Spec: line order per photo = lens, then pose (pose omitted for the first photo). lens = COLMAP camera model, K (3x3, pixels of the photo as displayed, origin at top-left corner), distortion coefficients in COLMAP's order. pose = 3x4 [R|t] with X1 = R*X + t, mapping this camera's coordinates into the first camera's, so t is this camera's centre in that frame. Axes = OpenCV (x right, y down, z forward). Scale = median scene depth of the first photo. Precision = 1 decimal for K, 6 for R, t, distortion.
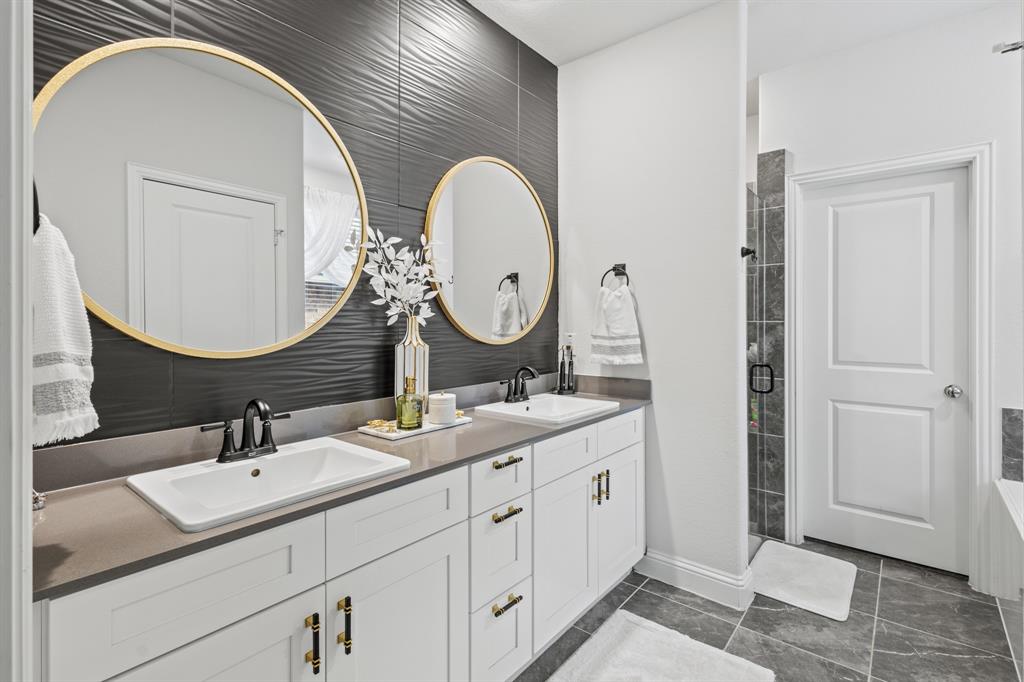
lens RADIAL K [[480.0, 0, 525.0], [0, 480.0, 321.8], [0, 0, 1]] dist [0.005900, 0.000381]
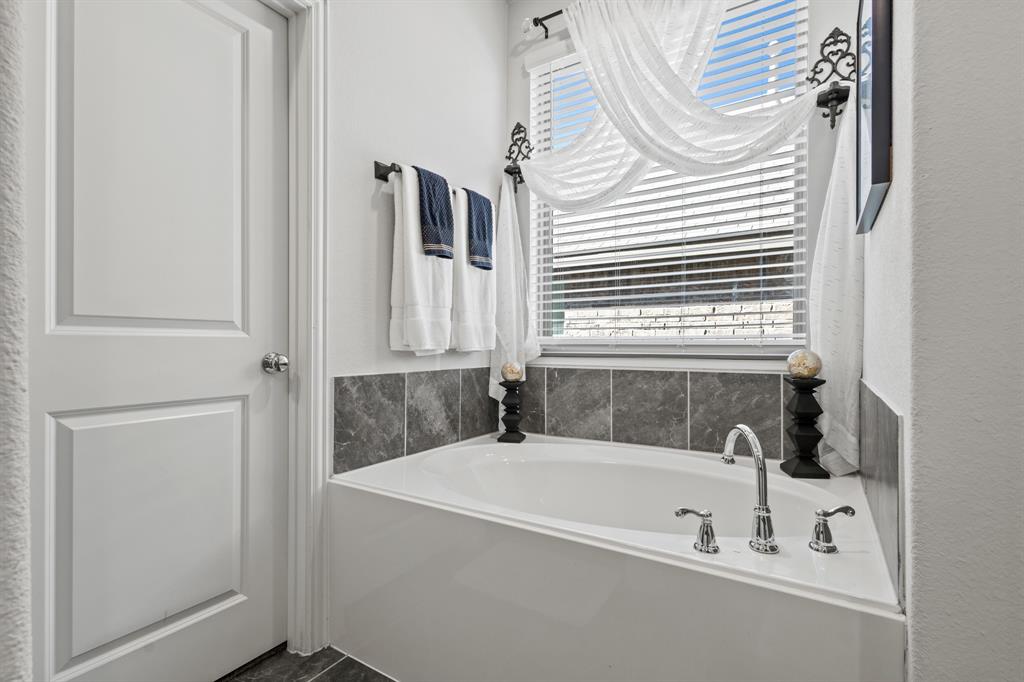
lens RADIAL K [[480.0, 0, 509.8], [0, 480.0, 342.4], [0, 0, 1]] dist [0.005900, 0.000381]
pose [[-0.104413, 0.010875, 0.994475, 0.218640], [0.007544, 0.999920, -0.010142, 0.122150], [-0.994505, 0.006443, -0.104487, 0.733593]]
